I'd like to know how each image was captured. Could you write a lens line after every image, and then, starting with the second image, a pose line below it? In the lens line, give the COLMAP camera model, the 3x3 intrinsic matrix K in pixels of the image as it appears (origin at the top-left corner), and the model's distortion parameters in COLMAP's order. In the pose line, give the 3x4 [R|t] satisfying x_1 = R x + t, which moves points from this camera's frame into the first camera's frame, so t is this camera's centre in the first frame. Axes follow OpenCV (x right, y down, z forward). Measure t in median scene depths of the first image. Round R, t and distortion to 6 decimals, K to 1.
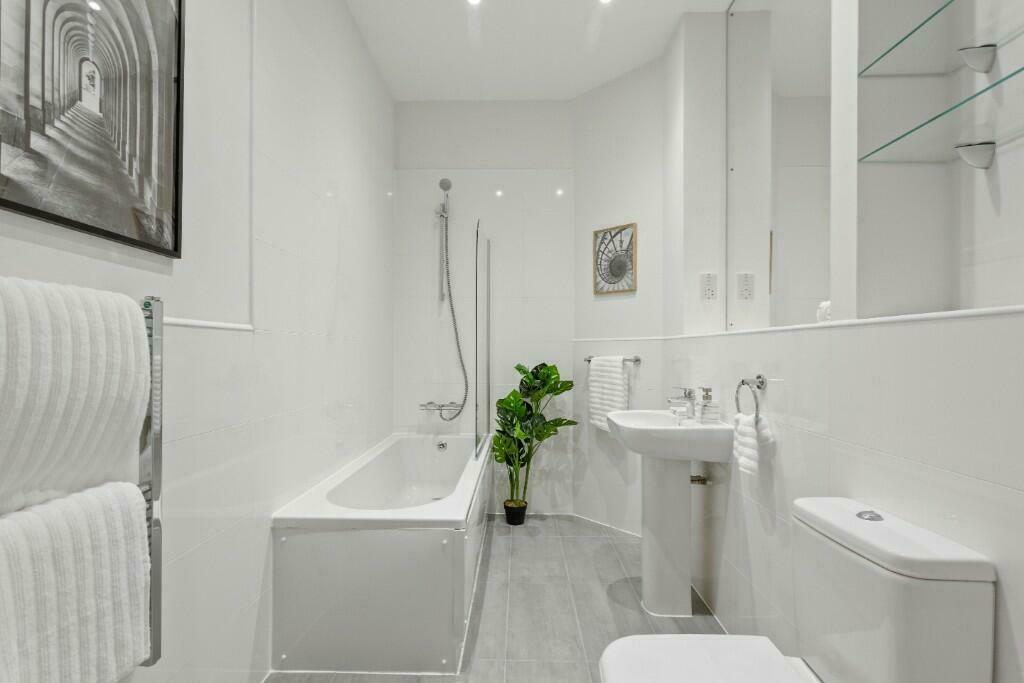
lens RADIAL K [[490.6, 0, 512.0], [0, 490.6, 341.5], [0, 0, 1]] dist [0.001344, 0.000109]
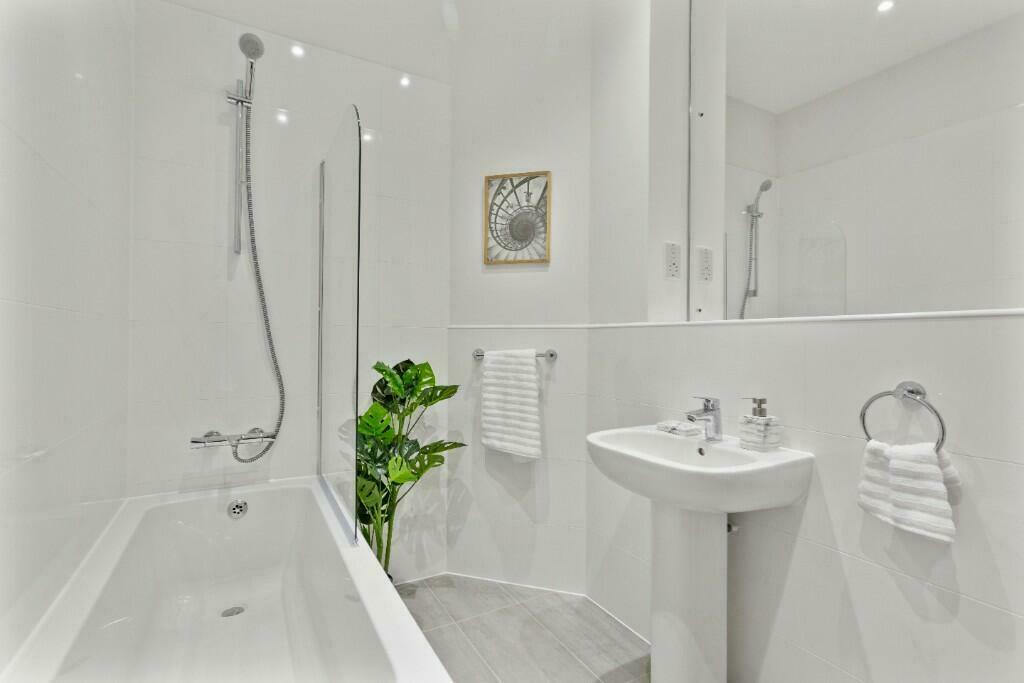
lens RADIAL K [[484.2, 0, 514.0], [0, 484.2, 336.1], [0, 0, 1]] dist [0.001049, 0.000068]
pose [[0.862122, 0.011263, 0.506576, -0.158889], [-0.016491, 0.999847, 0.005835, 0.005566], [-0.506433, -0.013385, 0.862176, 0.373911]]
